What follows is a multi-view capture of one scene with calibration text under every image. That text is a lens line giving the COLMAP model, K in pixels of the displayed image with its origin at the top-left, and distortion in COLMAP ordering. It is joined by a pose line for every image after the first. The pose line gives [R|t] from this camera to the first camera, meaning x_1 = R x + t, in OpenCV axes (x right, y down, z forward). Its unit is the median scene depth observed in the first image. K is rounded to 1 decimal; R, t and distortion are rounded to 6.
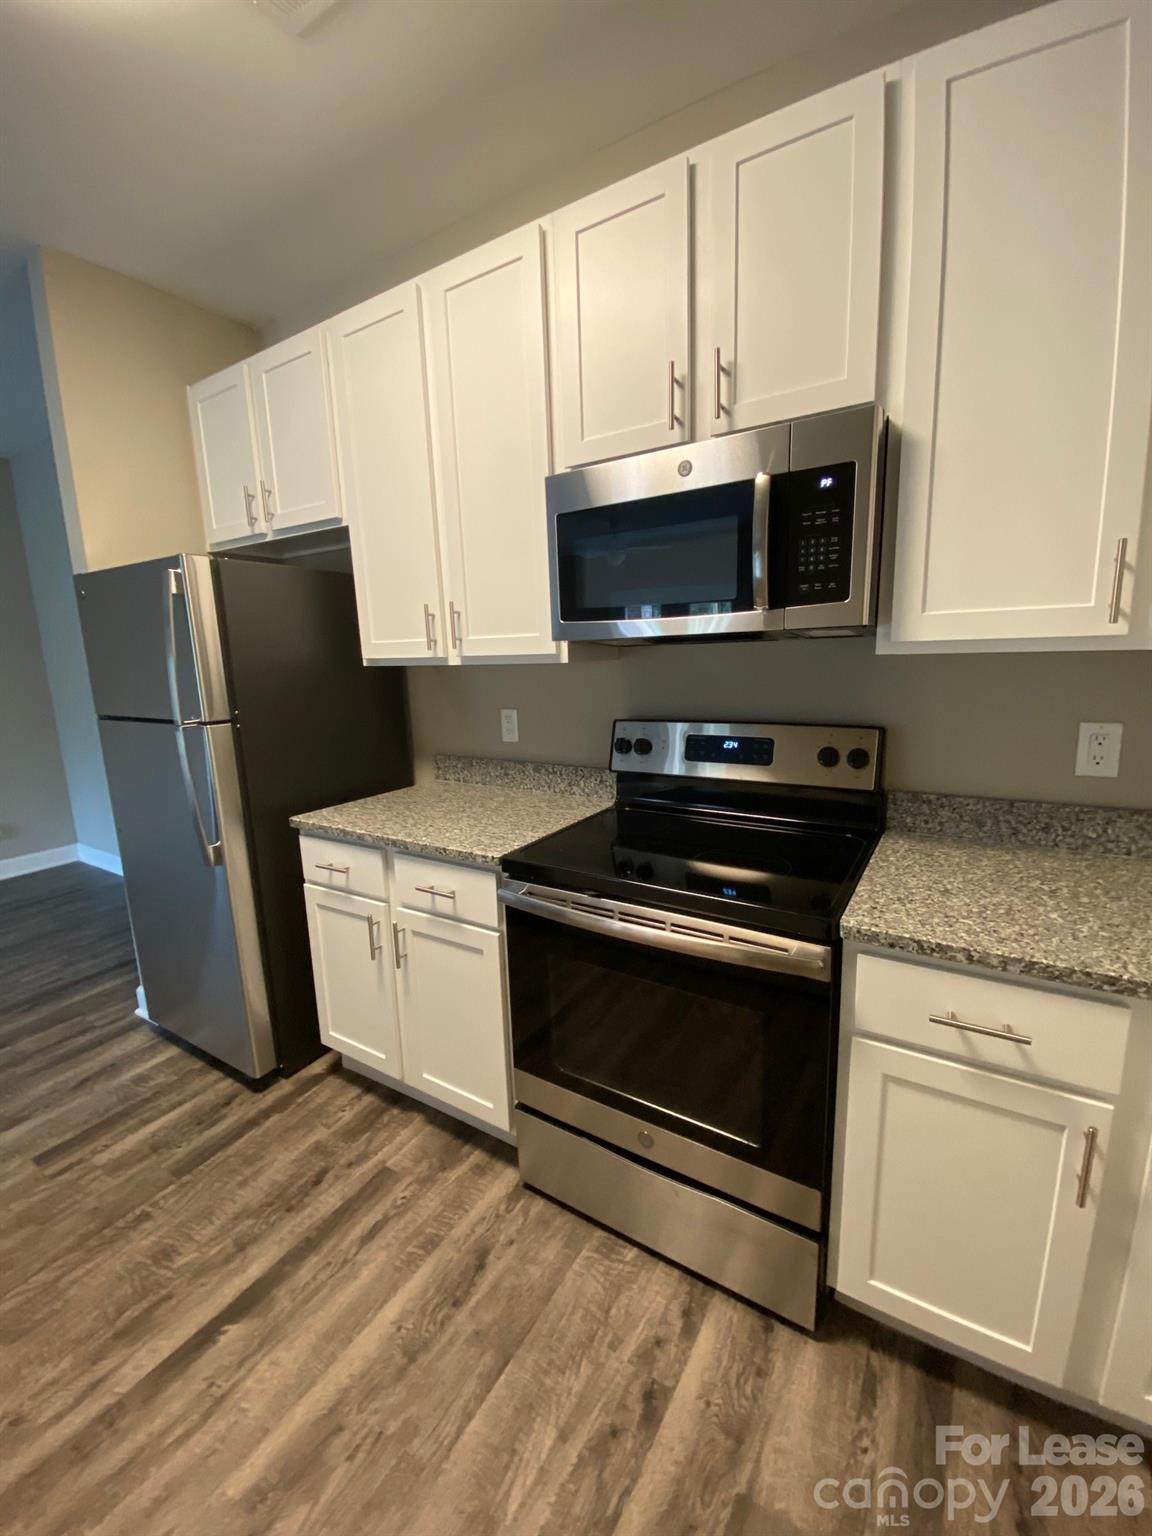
lens RADIAL K [[616.6, 0, 588.5], [0, 616.6, 771.9], [0, 0, 1]] dist [0.009646, -0.000219]
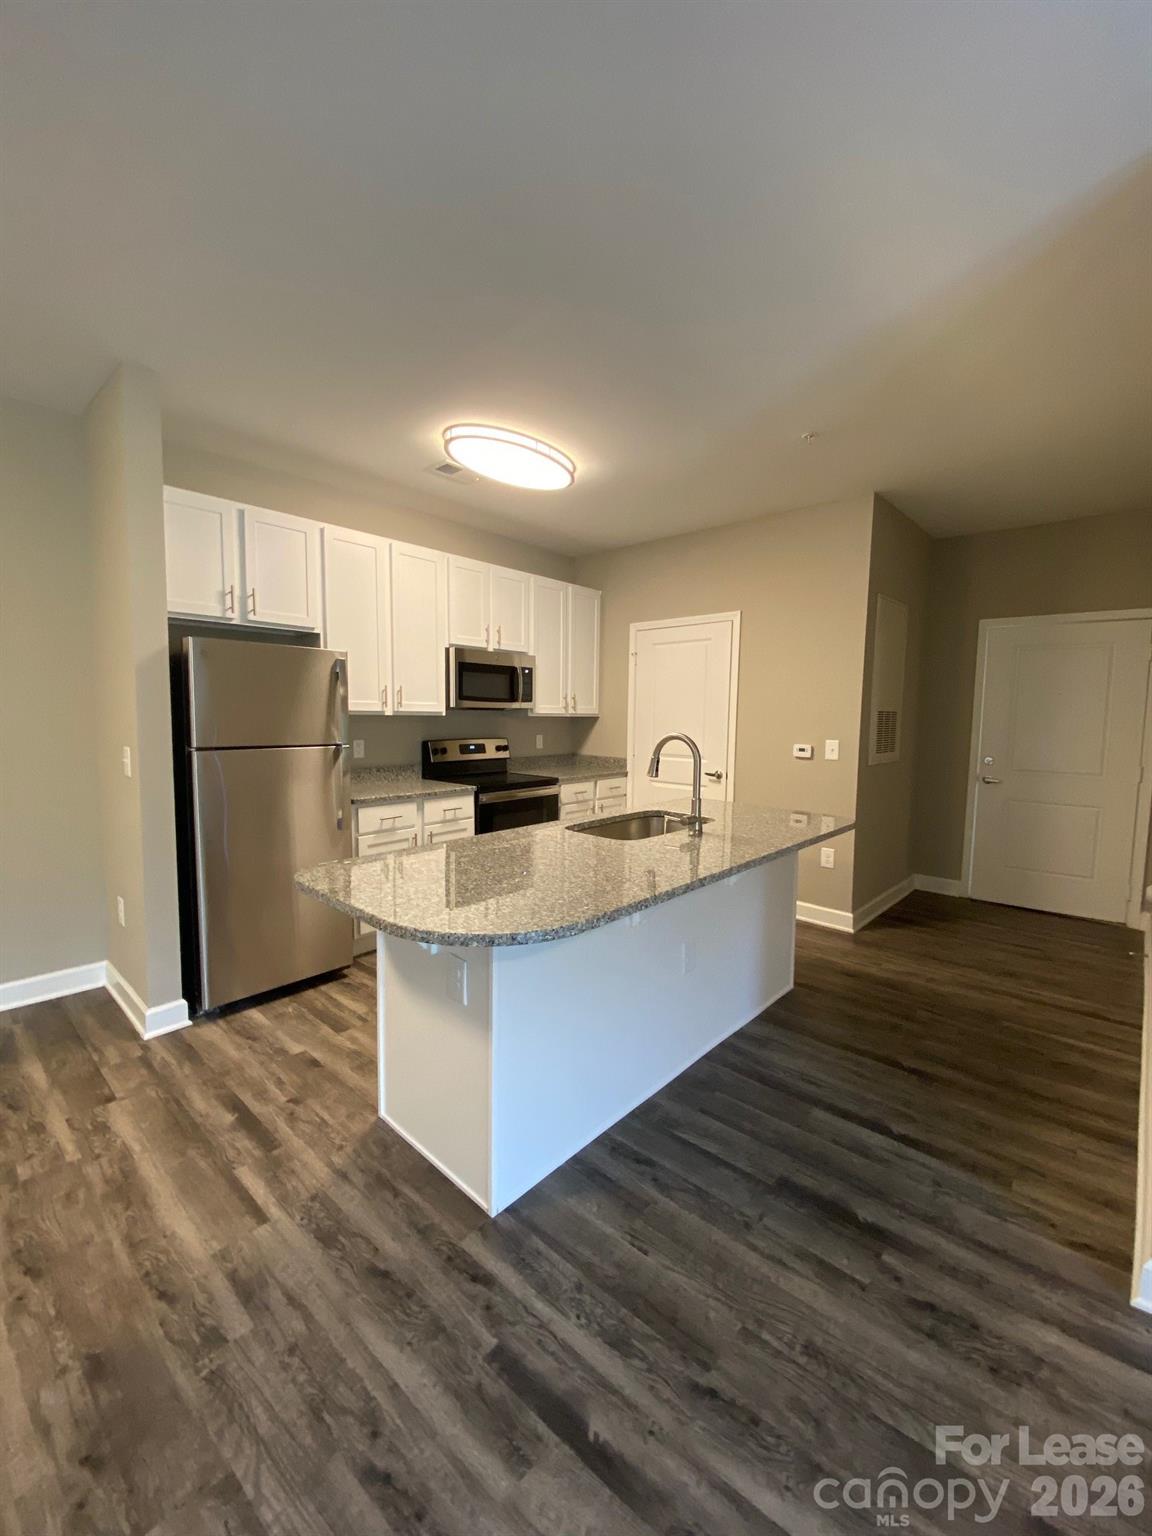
lens RADIAL K [[625.2, 0, 571.4], [0, 625.2, 761.5], [0, 0, 1]] dist [0.072368, -0.000029]
pose [[0.186963, -0.038034, 0.981630, -2.641659], [0.178828, 0.983872, 0.004061, 0.093844], [-0.965953, 0.174783, 0.190749, 0.060055]]
